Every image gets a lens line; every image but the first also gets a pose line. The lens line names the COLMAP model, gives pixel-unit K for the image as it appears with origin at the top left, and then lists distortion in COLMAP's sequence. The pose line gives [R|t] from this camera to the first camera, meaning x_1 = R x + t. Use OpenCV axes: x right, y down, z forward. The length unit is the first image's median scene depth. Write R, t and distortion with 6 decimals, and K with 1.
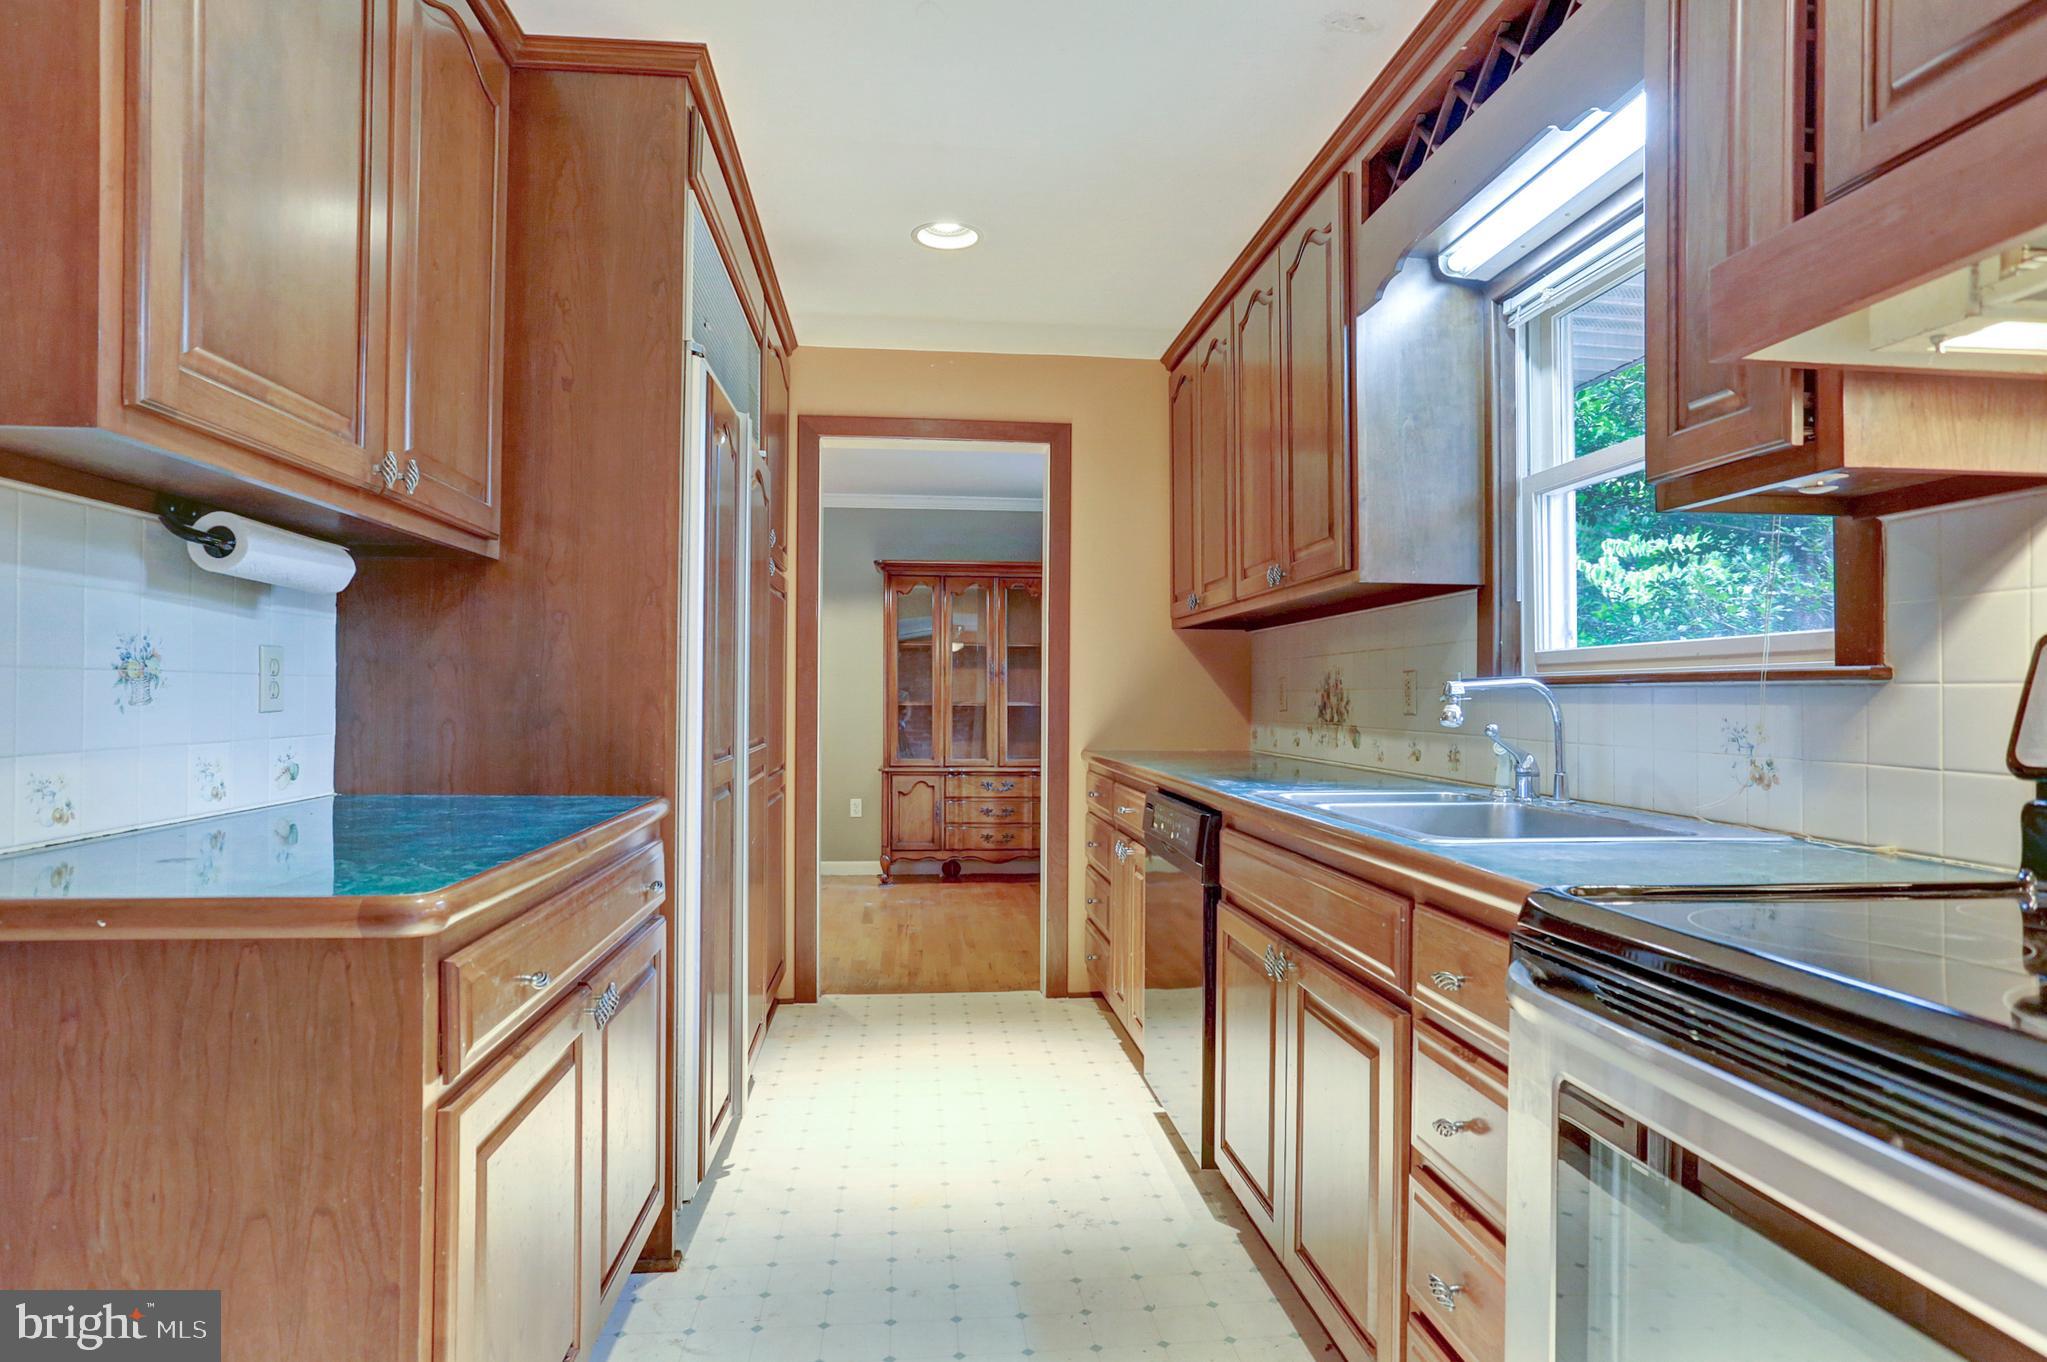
lens RADIAL K [[1136.9, 0, 1011.4], [0, 1136.9, 690.7], [0, 0, 1]] dist [-0.075739, 0.042548]
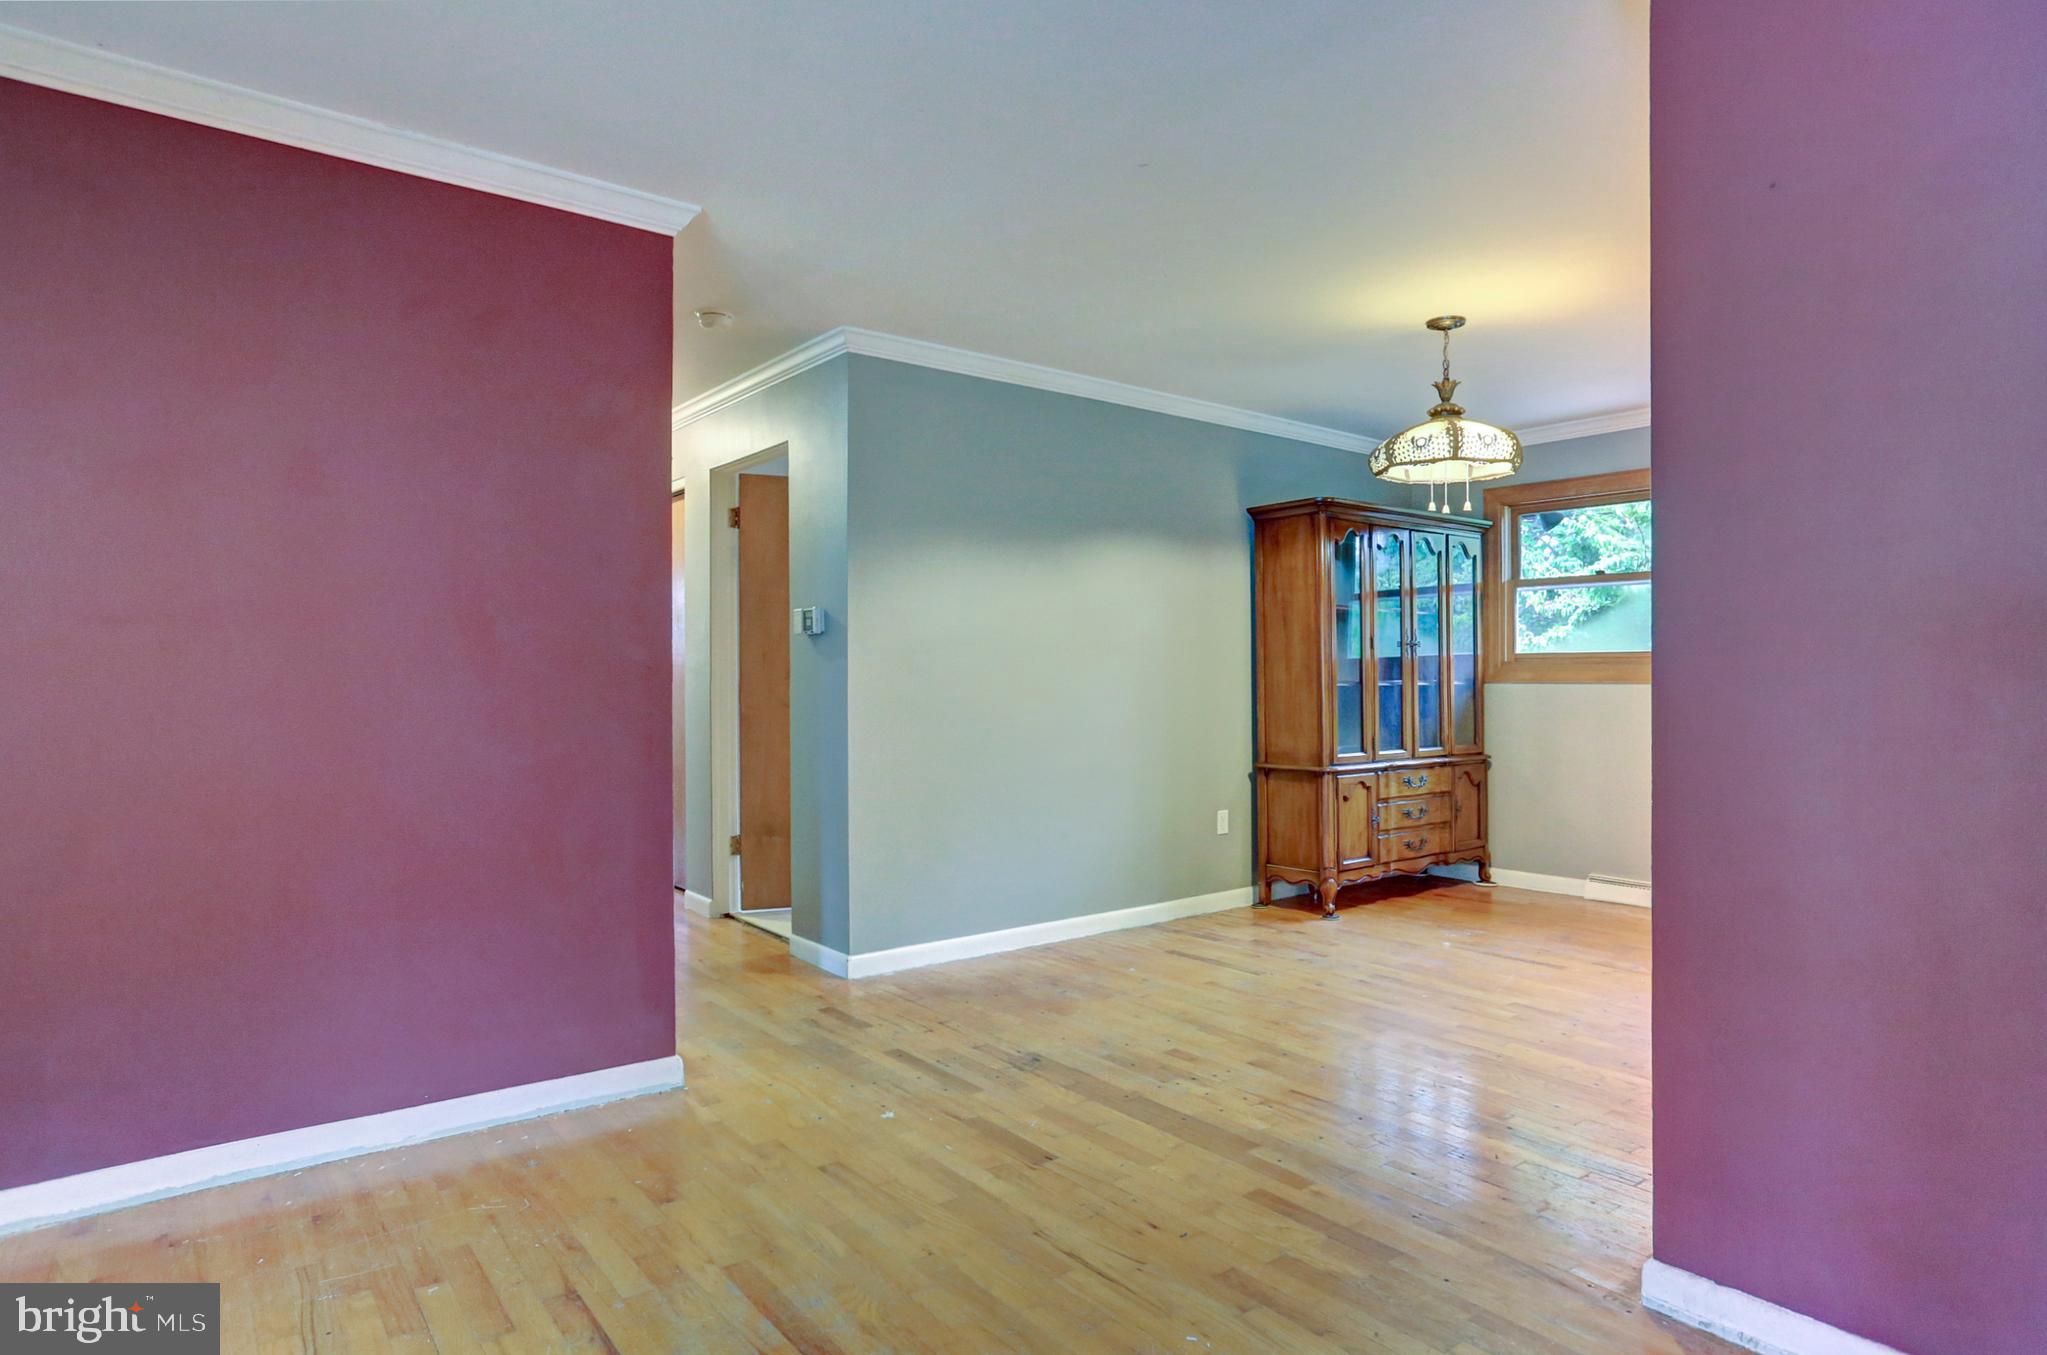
lens RADIAL K [[1136.9, 0, 1011.4], [0, 1136.9, 687.2], [0, 0, 1]] dist [-0.075739, 0.042548]
pose [[0.851659, -0.015080, 0.523879, -0.697617], [0.007103, 0.999826, 0.017233, -0.002030], [-0.524048, -0.010955, 0.851618, 0.449568]]
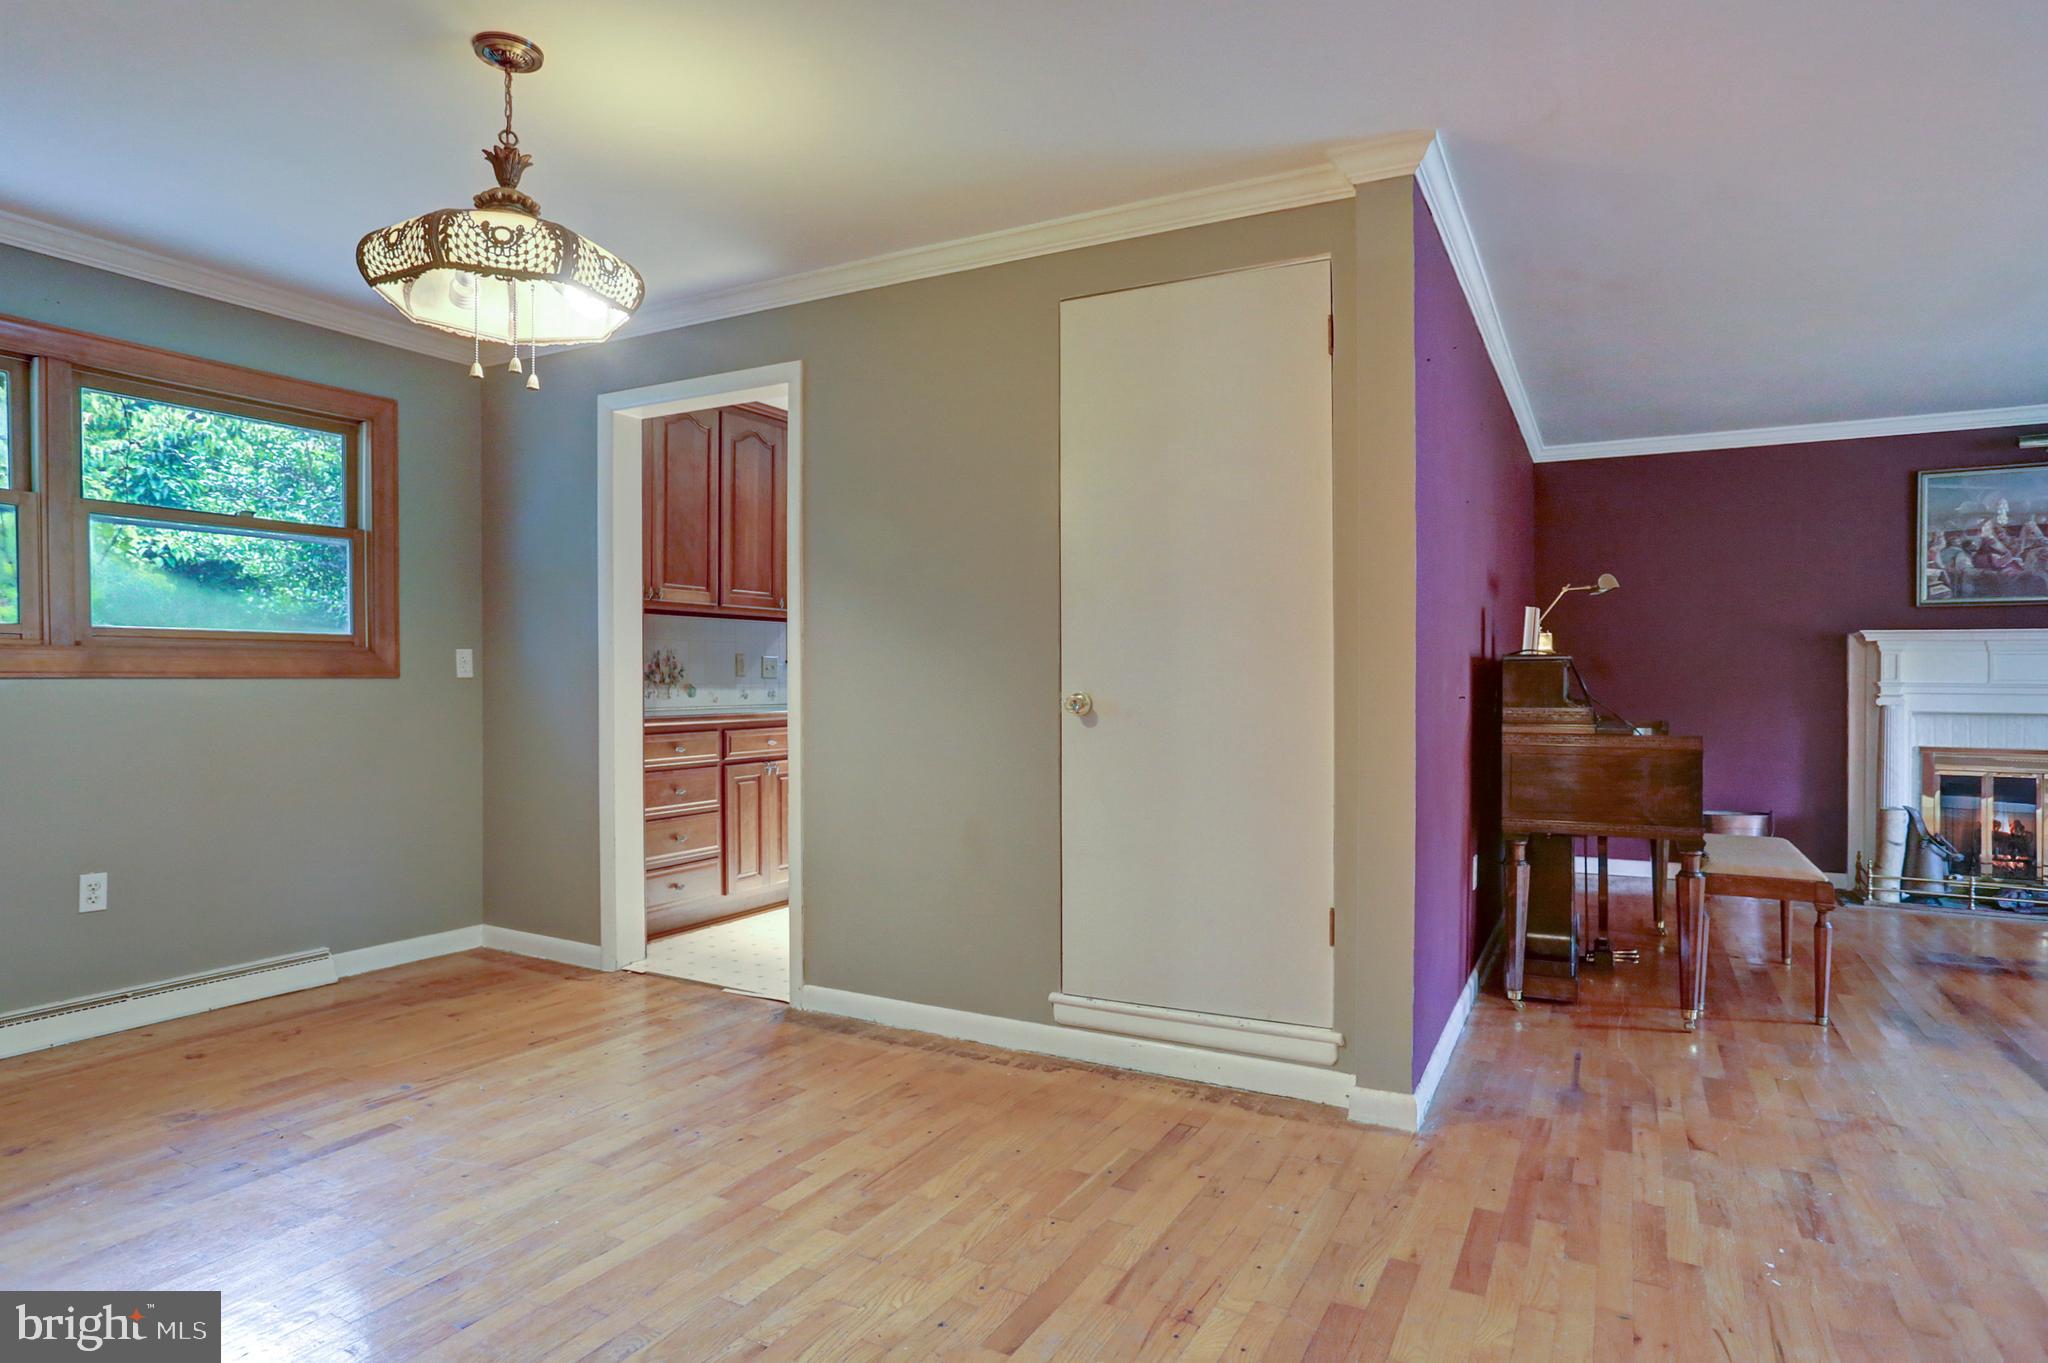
lens RADIAL K [[1137.5, 0, 1011.9], [0, 1137.5, 691.2], [0, 0, 1]] dist [-0.075739, 0.042548]
pose [[-0.831770, -0.017399, 0.554848, -0.505104], [-0.009565, 0.999810, 0.017014, 0.005473], [-0.555038, 0.008845, -0.831778, 1.024809]]
